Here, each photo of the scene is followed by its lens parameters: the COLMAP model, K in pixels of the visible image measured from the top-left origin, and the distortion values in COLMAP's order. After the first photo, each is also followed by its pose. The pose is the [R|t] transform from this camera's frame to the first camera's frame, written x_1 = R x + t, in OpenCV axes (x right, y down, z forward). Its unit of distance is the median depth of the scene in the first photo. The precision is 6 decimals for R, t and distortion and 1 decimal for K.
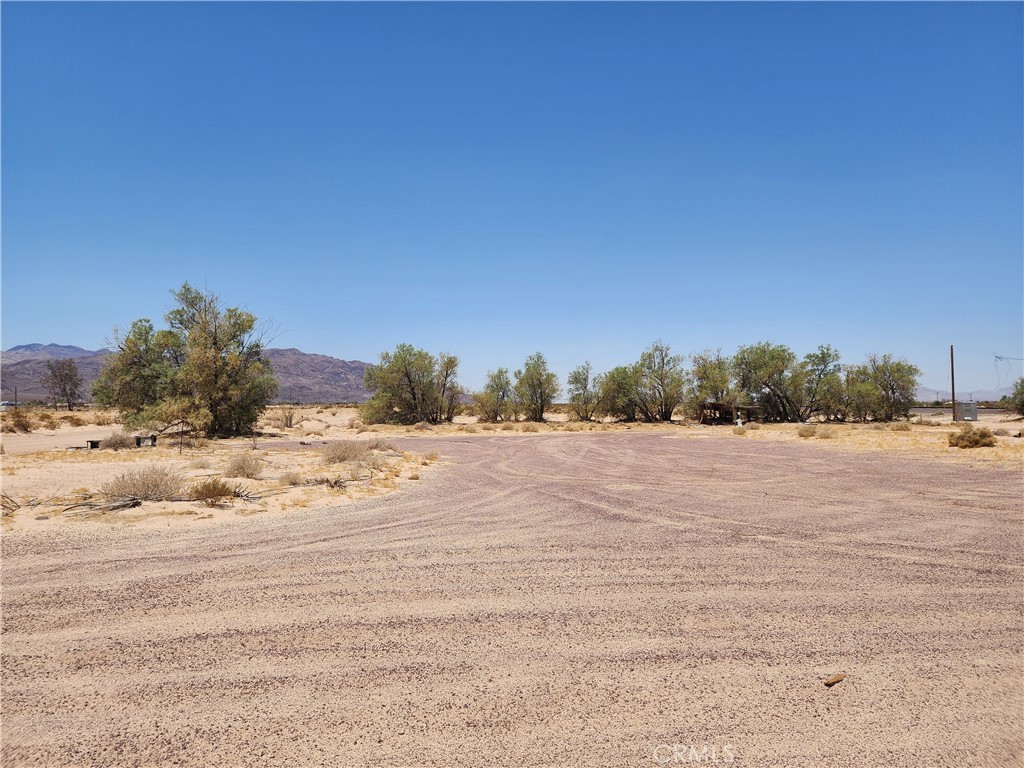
lens RADIAL K [[685.2, 0, 504.7], [0, 685.2, 378.9], [0, 0, 1]] dist [0.078588, -0.065372]
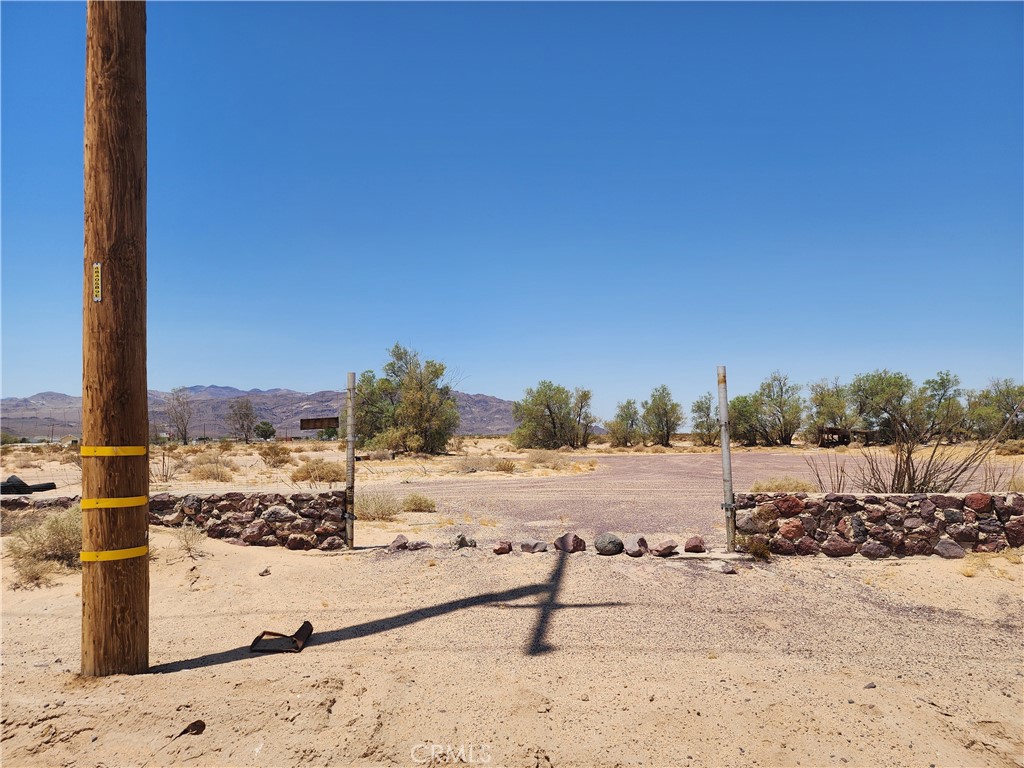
lens RADIAL K [[685.2, 0, 504.7], [0, 685.2, 378.9], [0, 0, 1]] dist [0.078588, -0.065372]
pose [[0.984496, -0.027394, -0.173253, -0.011077], [0.019485, 0.998696, -0.047187, -0.000180], [0.174320, 0.043080, 0.983746, -0.160444]]
